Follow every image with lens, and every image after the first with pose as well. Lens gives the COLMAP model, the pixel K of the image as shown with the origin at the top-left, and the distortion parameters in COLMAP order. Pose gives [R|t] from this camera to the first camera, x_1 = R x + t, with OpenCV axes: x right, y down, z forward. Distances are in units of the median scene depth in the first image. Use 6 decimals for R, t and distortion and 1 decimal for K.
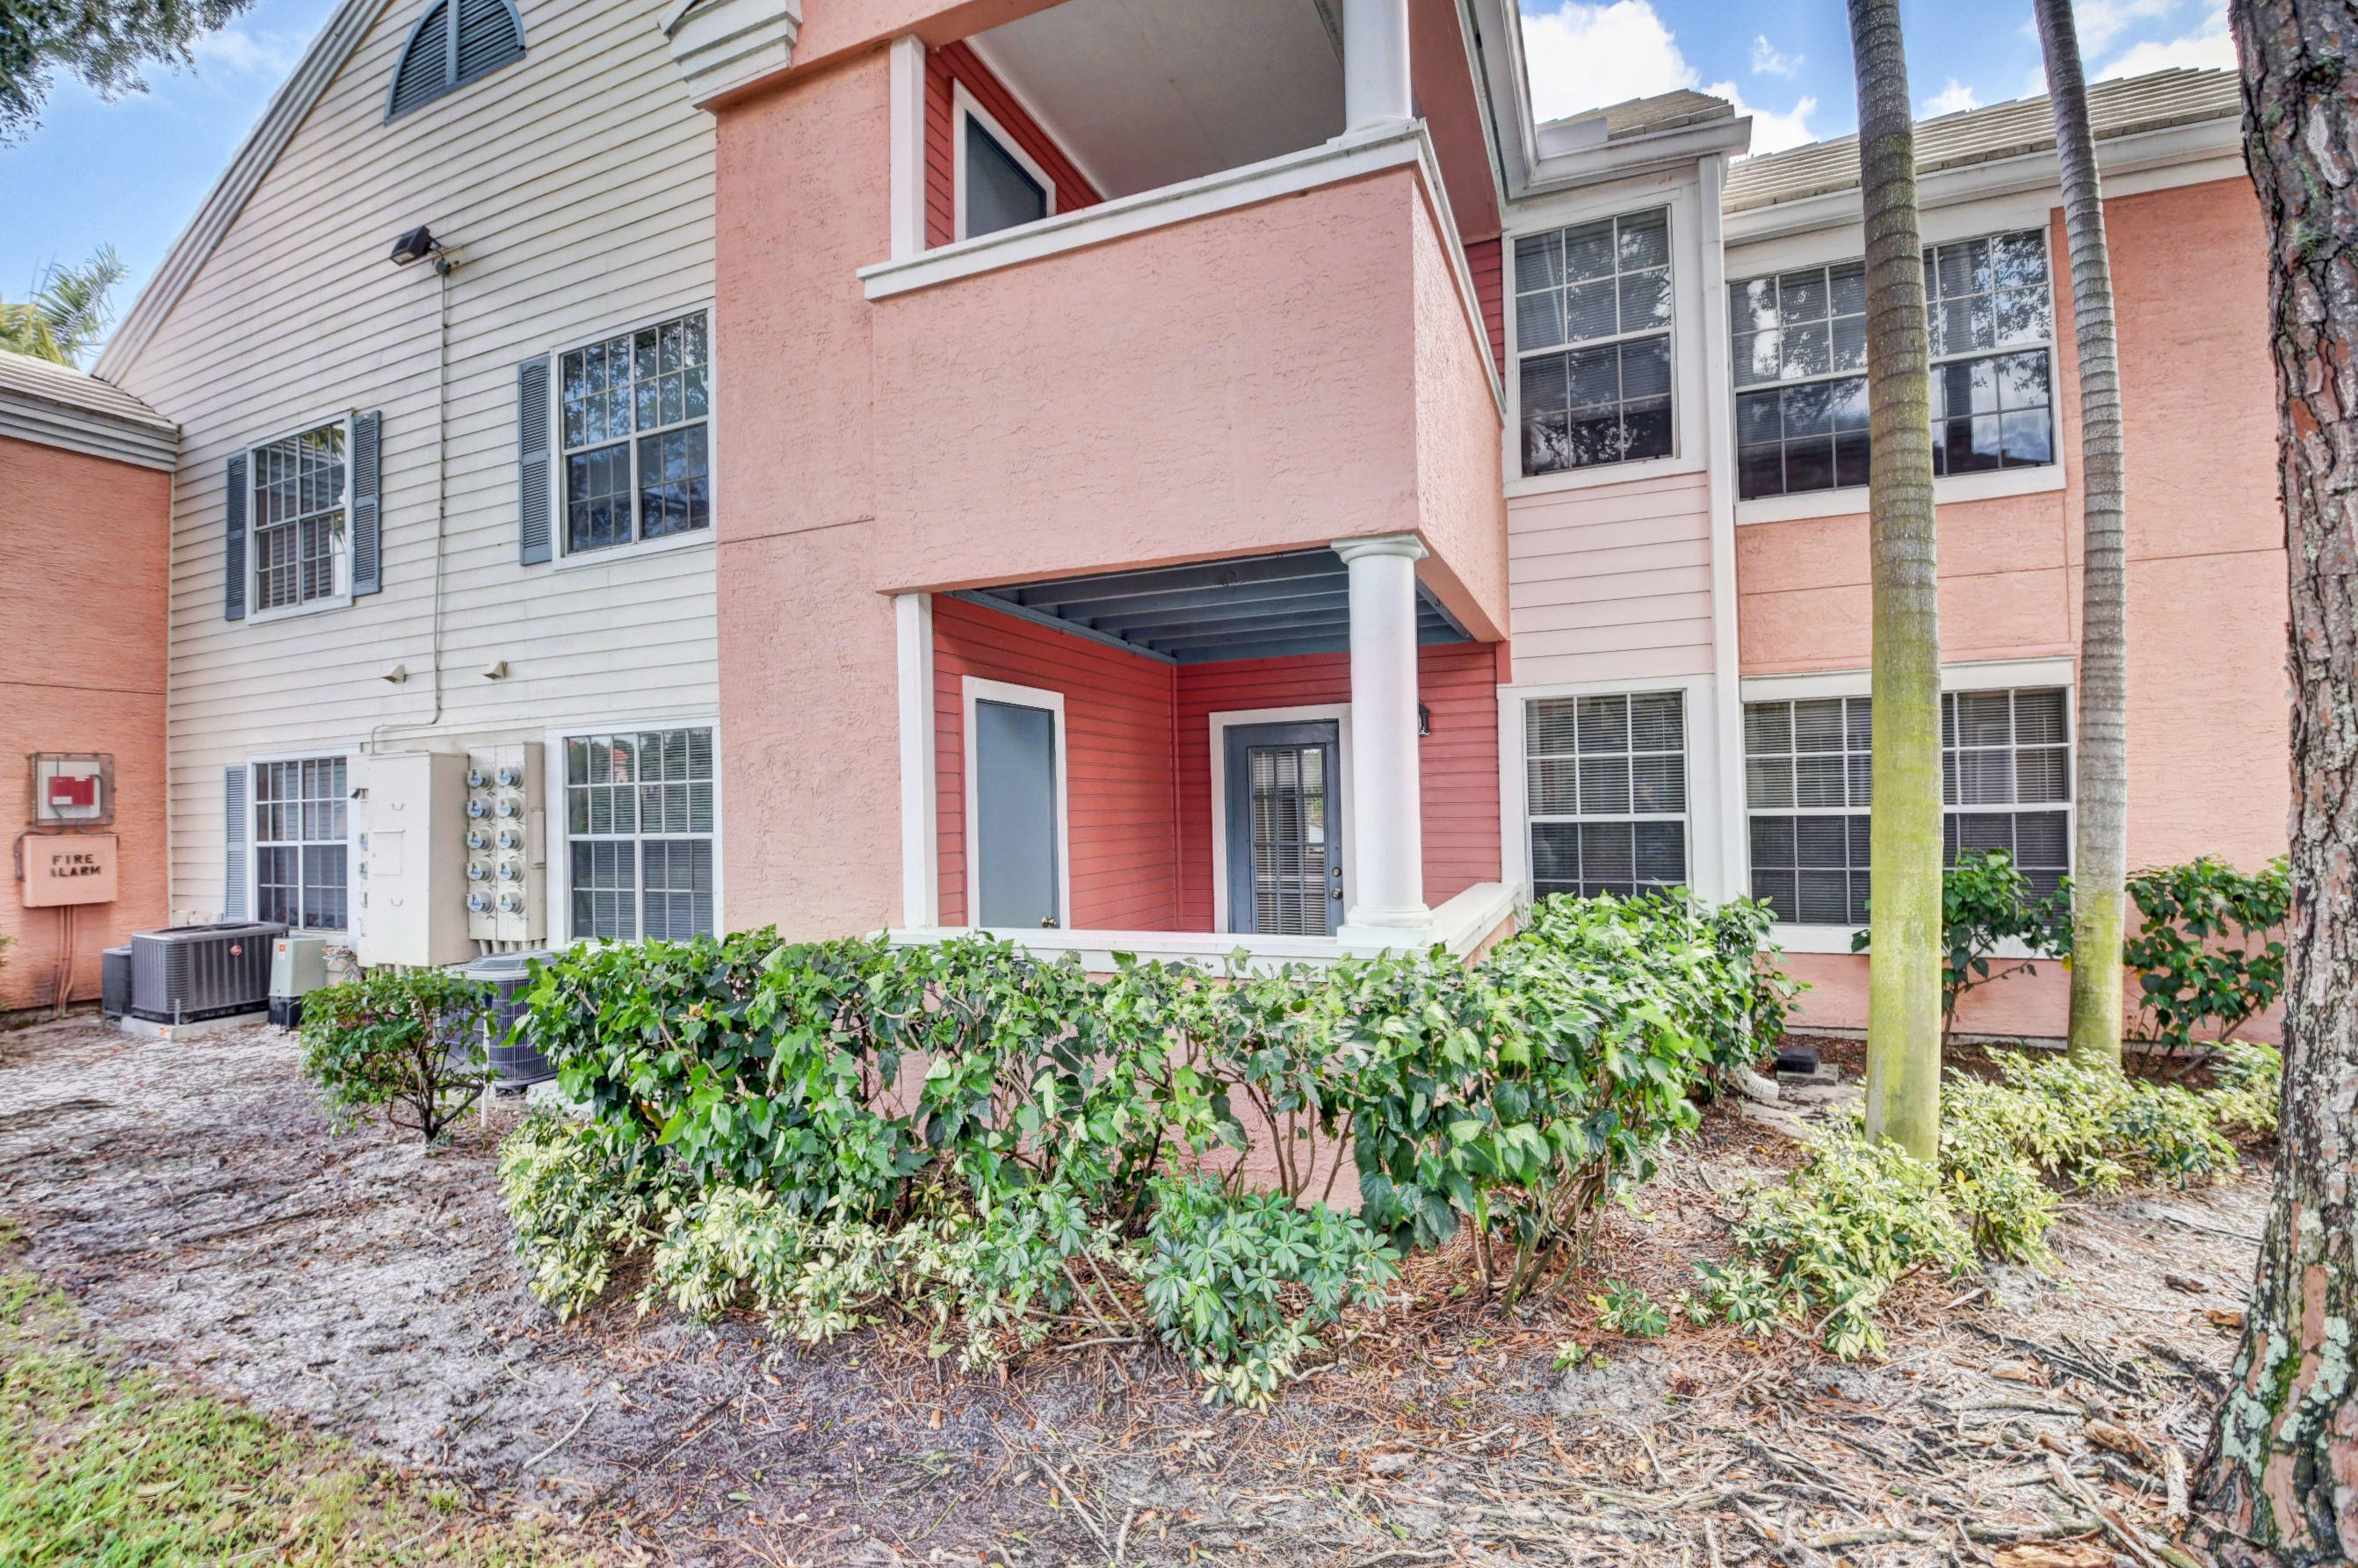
lens RADIAL K [[1049.5, 0, 1173.8], [0, 1049.5, 783.5], [0, 0, 1]] dist [-0.019900, -0.002938]
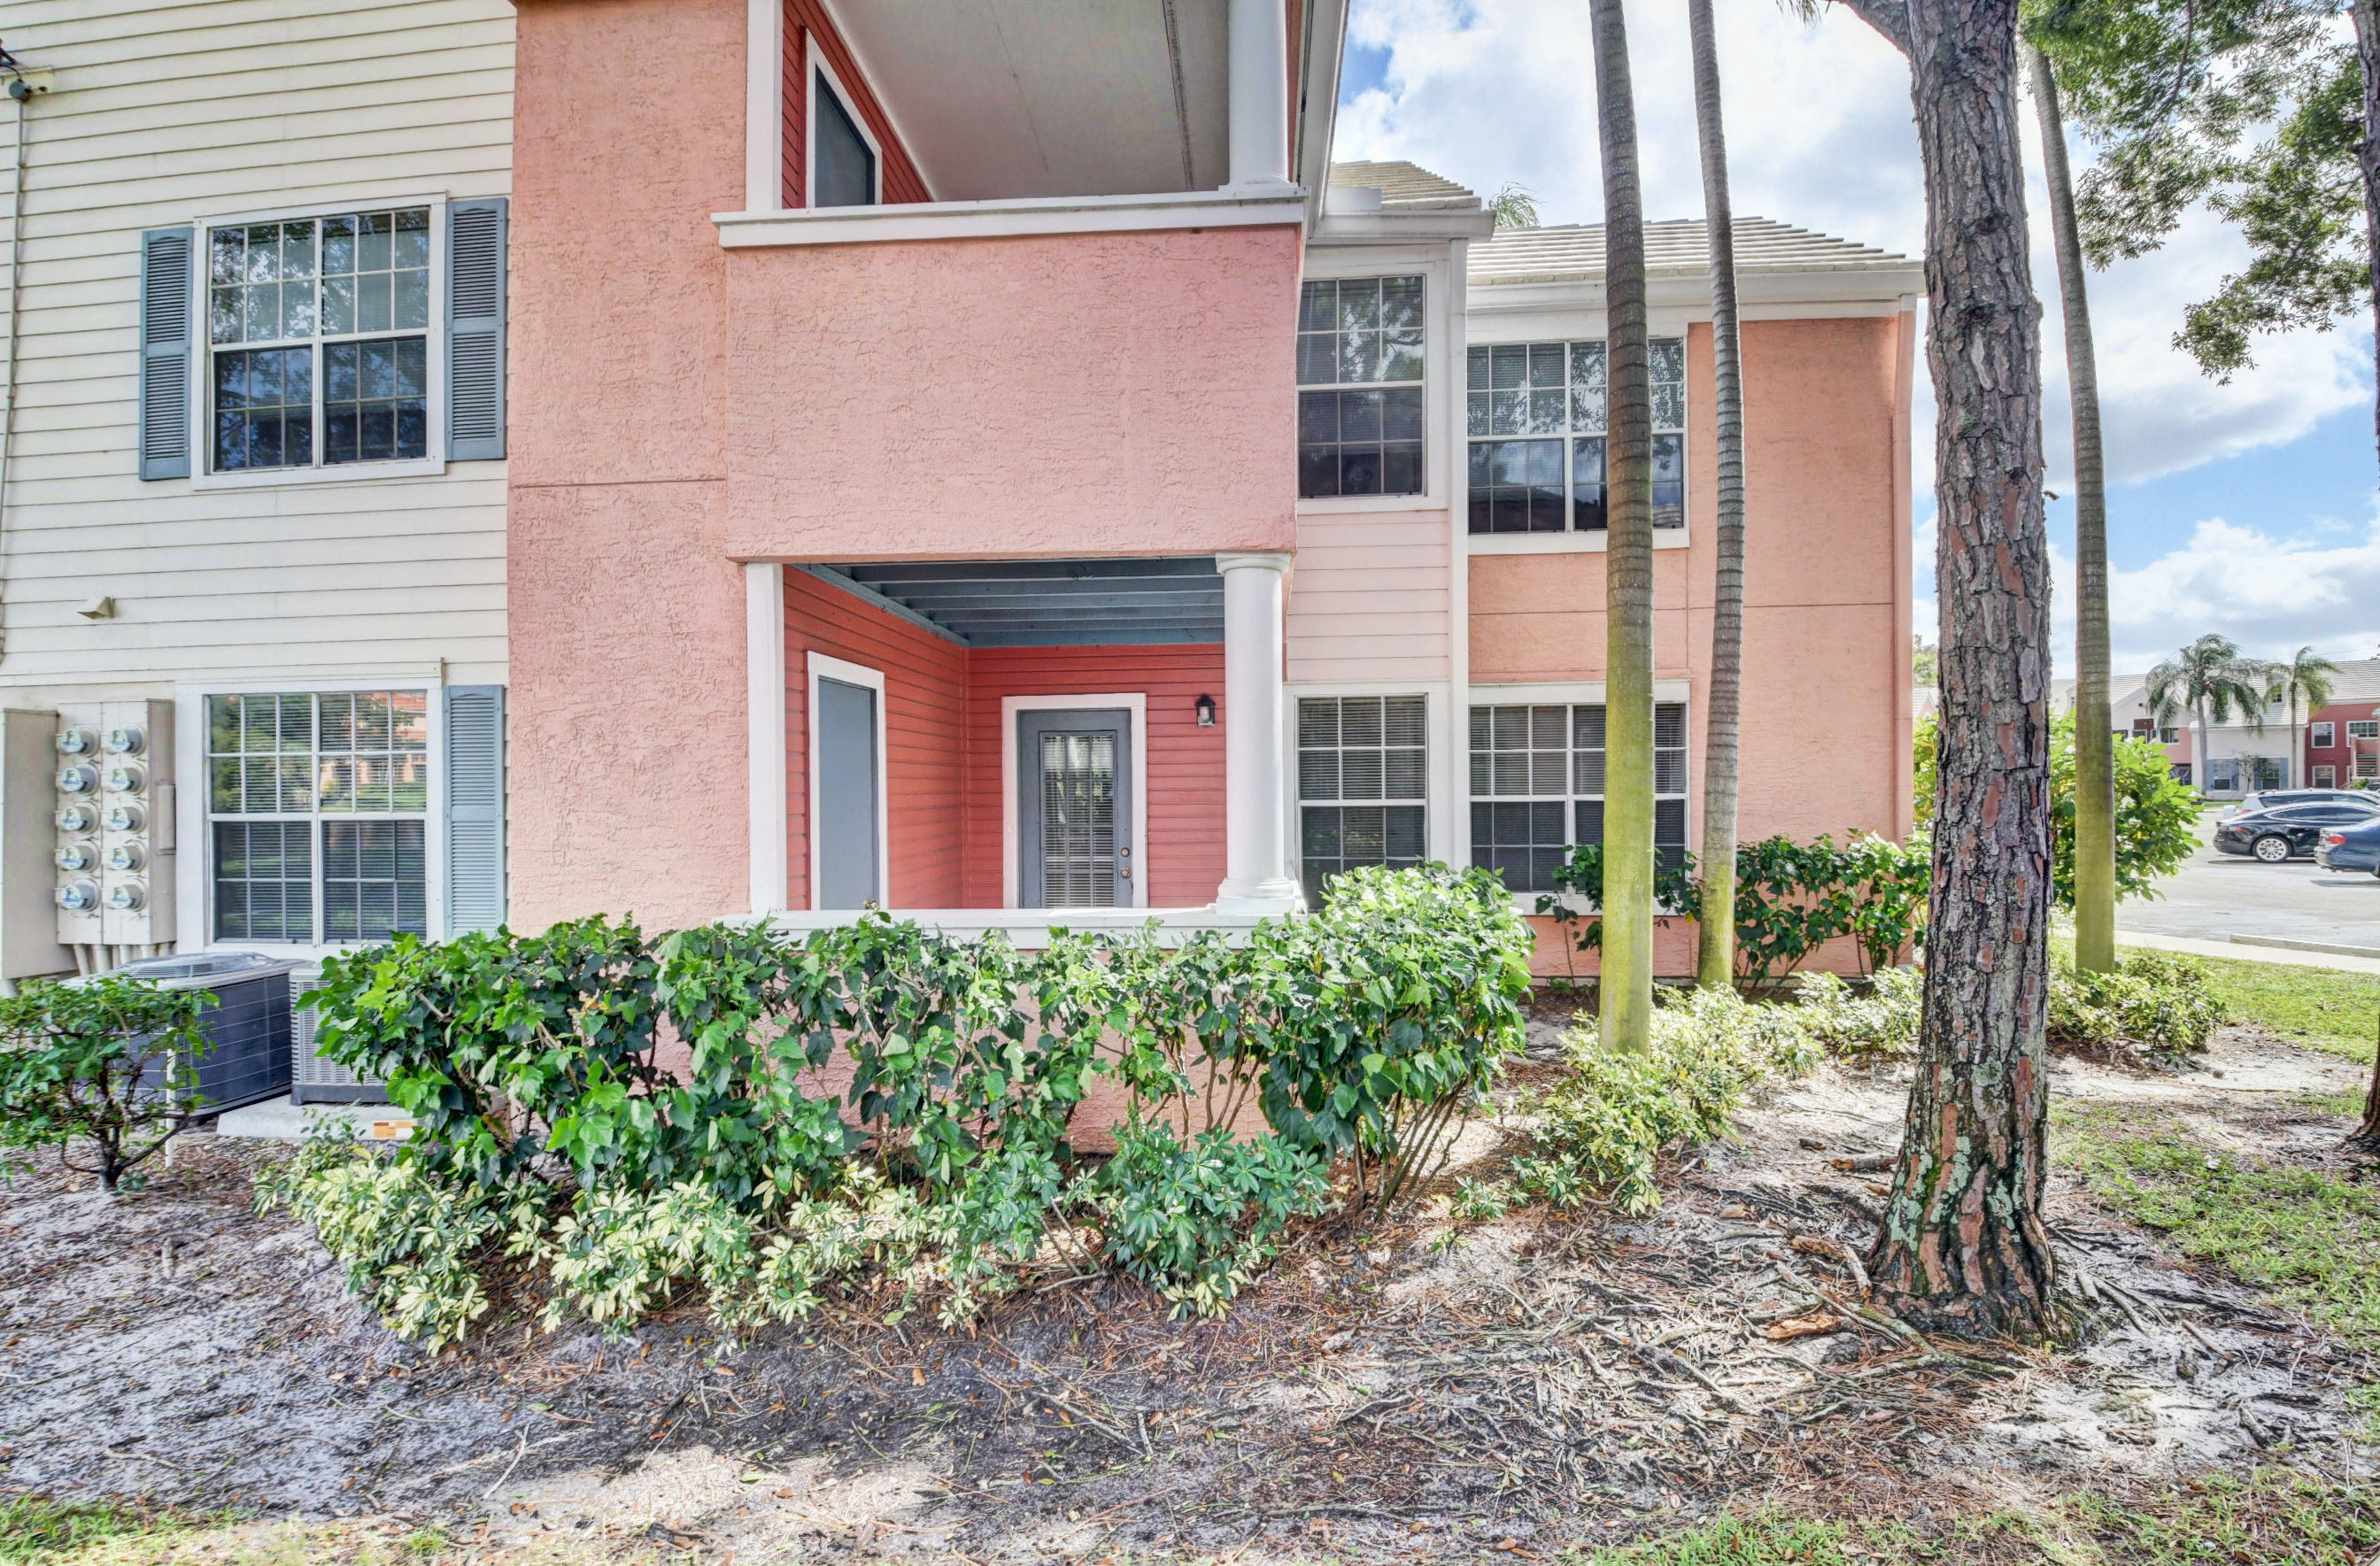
lens RADIAL K [[1053.7, 0, 1186.0], [0, 1053.7, 781.9], [0, 0, 1]] dist [-0.009648, -0.008458]
pose [[0.945752, 0.013860, 0.324594, -0.281871], [-0.018898, 0.999745, 0.012375, -0.000900], [-0.324340, -0.017838, 0.945772, -0.057960]]
